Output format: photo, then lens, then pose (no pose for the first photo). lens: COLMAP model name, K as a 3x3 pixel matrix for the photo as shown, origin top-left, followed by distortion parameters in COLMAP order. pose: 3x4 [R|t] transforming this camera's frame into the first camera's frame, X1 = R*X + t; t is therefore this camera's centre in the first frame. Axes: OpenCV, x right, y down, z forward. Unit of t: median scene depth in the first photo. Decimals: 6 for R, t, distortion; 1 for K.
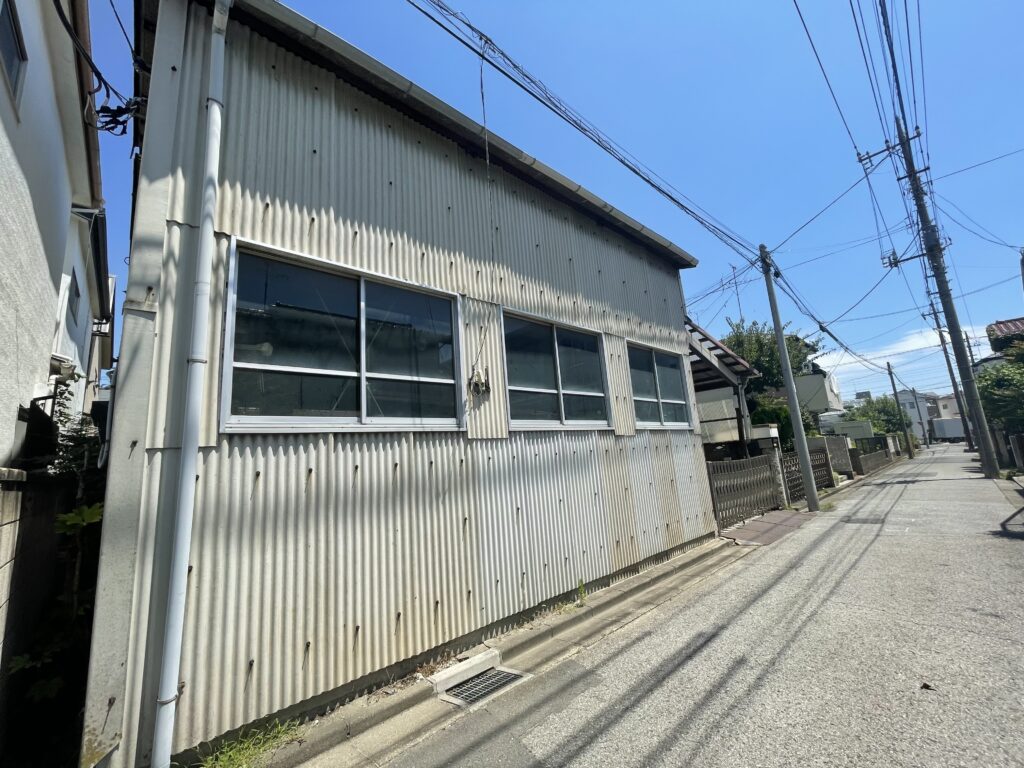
lens RADIAL K [[413.6, 0, 511.5], [0, 413.6, 384.6], [0, 0, 1]] dist [-0.009961, 0.000725]
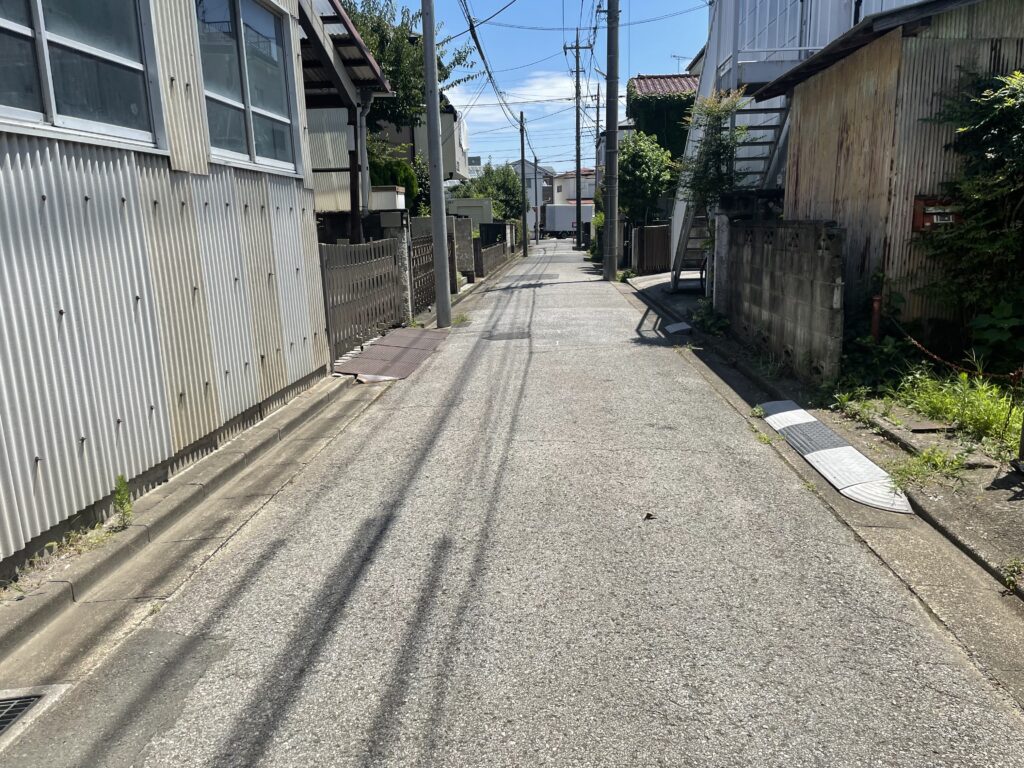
lens RADIAL K [[777.5, 0, 516.7], [0, 777.5, 387.7], [0, 0, 1]] dist [0.050291, -0.057661]
pose [[0.714954, -0.098287, 0.692229, -0.095665], [-0.145269, 0.947581, 0.284582, 0.054374], [-0.683914, -0.304022, 0.663199, 0.123265]]
